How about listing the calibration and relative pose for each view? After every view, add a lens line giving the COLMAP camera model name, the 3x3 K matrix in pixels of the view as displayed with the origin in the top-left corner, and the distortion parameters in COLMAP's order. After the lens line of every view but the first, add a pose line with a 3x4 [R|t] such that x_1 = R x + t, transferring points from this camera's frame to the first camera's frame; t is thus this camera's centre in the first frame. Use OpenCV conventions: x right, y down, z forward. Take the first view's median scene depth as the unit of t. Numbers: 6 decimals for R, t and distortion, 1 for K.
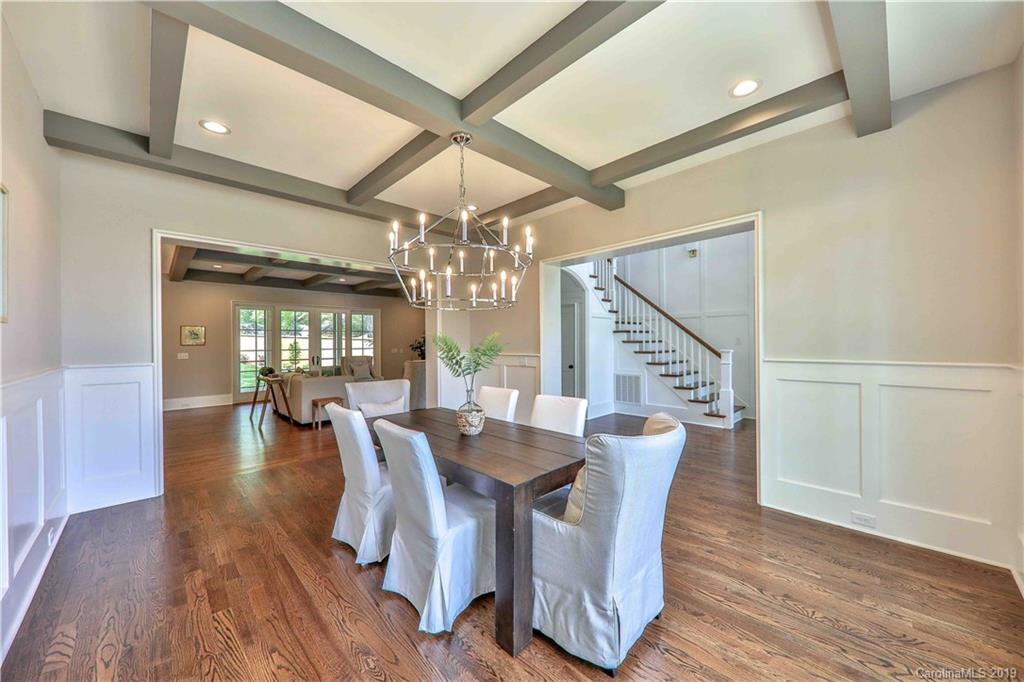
lens RADIAL K [[367.3, 0, 512.0], [0, 367.3, 341.0], [0, 0, 1]] dist [-0.010807, -0.000004]
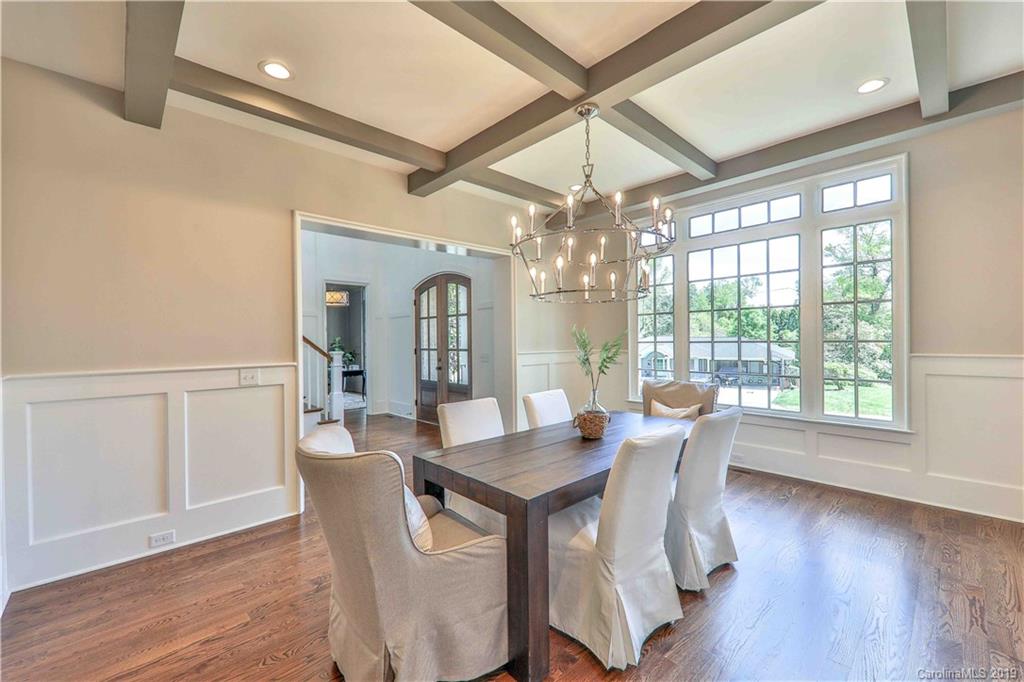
lens RADIAL K [[410.8, 0, 512.0], [0, 410.8, 341.0], [0, 0, 1]] dist [0.001010, -0.000417]
pose [[-0.001721, 0.007585, 0.999970, -0.518888], [0.010791, 0.999913, -0.007566, 0.007382], [-0.999940, 0.010778, -0.001803, 0.539963]]
